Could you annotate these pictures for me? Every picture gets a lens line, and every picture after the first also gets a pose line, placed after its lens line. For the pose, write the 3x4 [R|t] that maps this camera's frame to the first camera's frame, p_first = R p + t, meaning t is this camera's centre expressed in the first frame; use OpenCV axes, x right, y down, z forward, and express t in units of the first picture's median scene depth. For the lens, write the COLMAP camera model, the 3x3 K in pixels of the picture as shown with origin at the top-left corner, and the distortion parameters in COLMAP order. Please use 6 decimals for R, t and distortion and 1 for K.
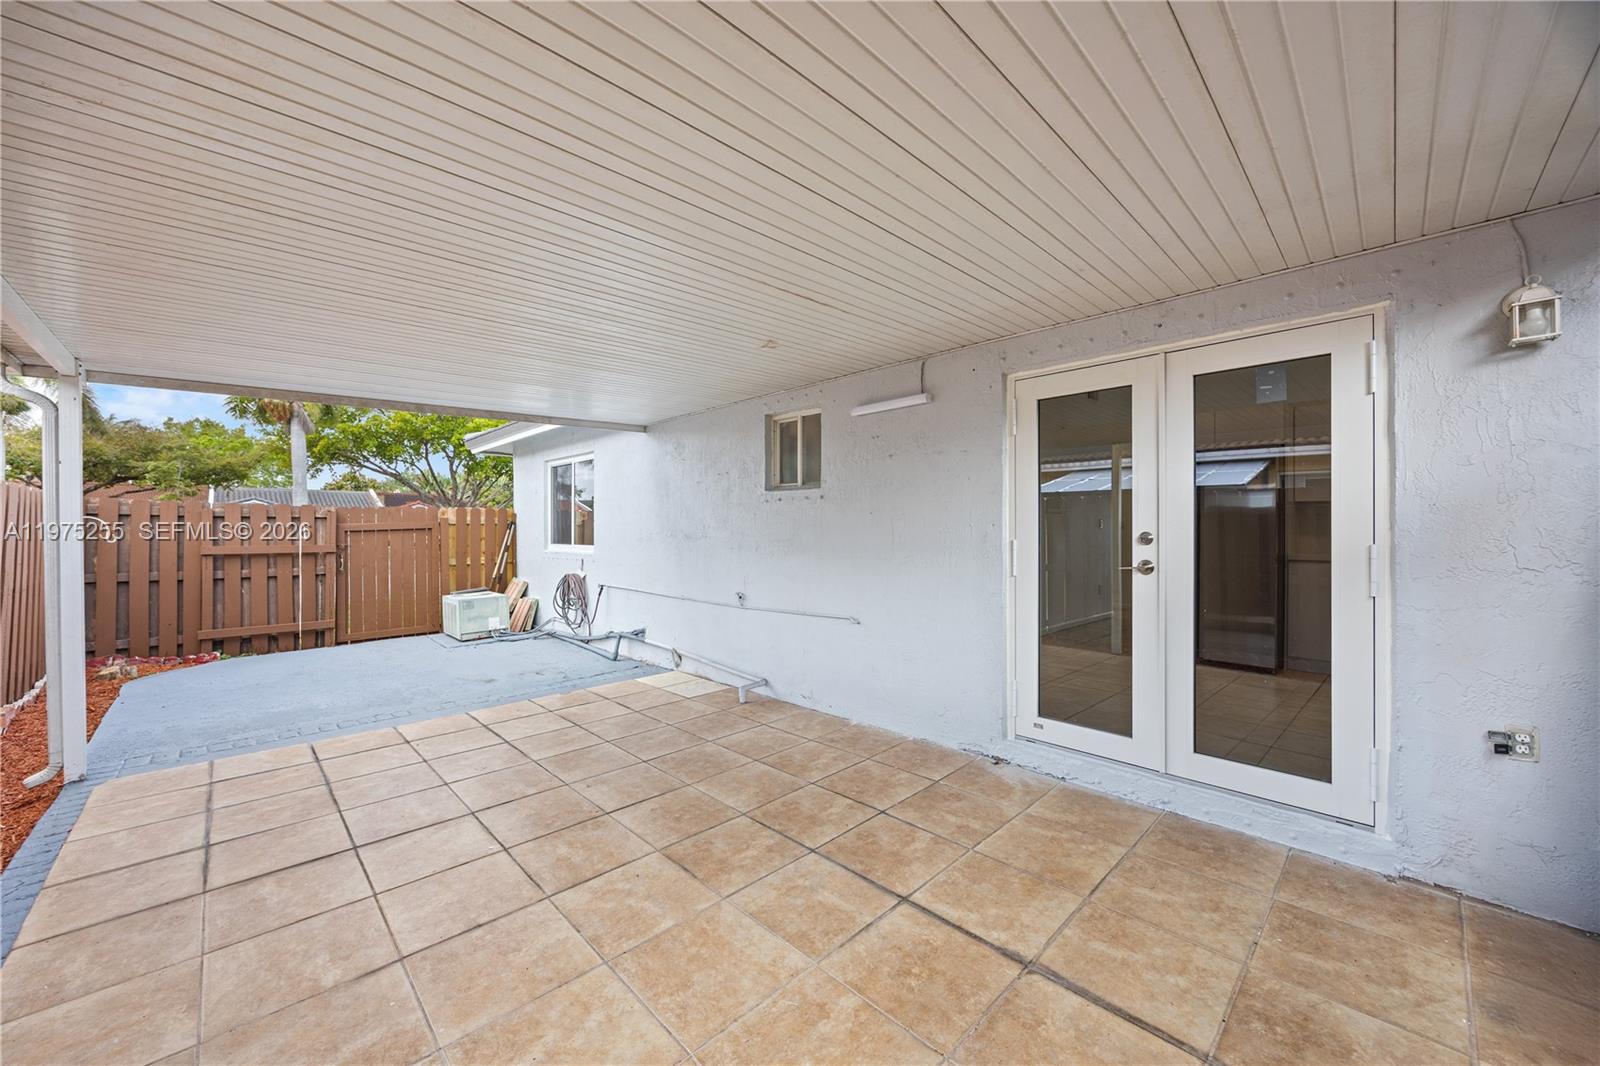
lens RADIAL K [[640.8, 0, 794.0], [0, 640.8, 528.3], [0, 0, 1]] dist [0.006674, -0.000954]
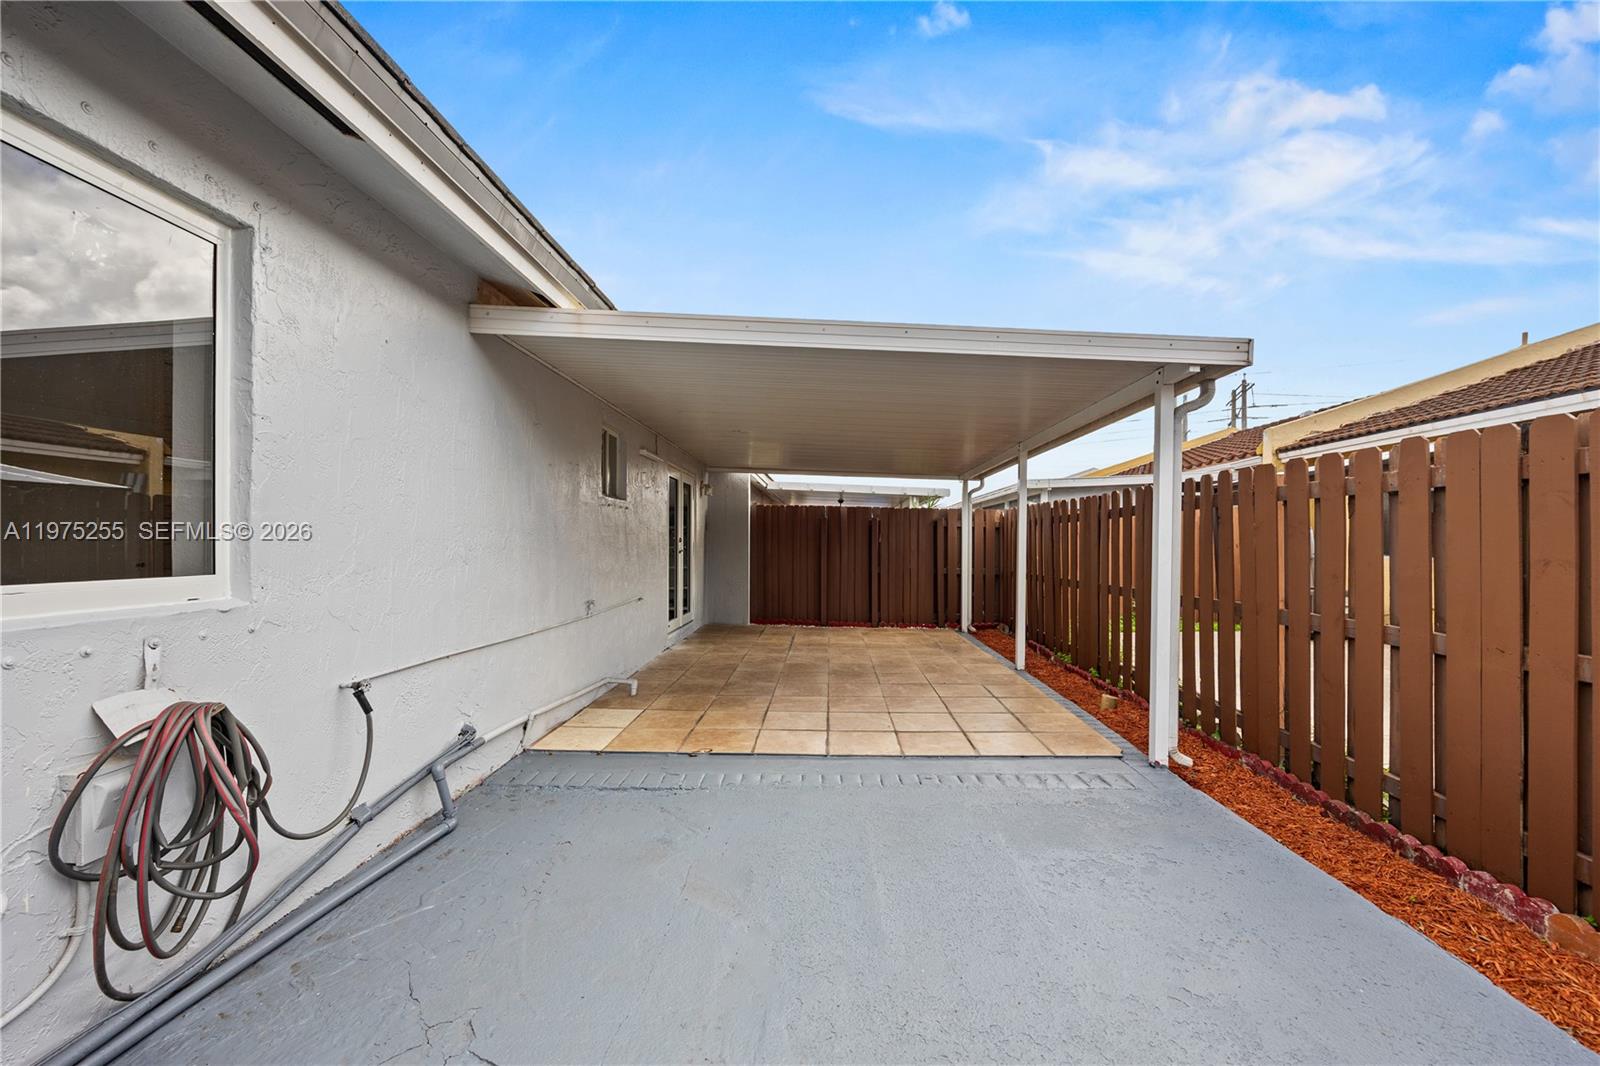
lens RADIAL K [[640.8, 0, 797.5], [0, 640.8, 536.9], [0, 0, 1]] dist [0.006674, -0.000954]
pose [[-0.701348, 0.004692, 0.712804, -1.174545], [-0.001299, 0.999968, -0.007860, 0.014595], [-0.712818, -0.006438, -0.701319, 1.755510]]
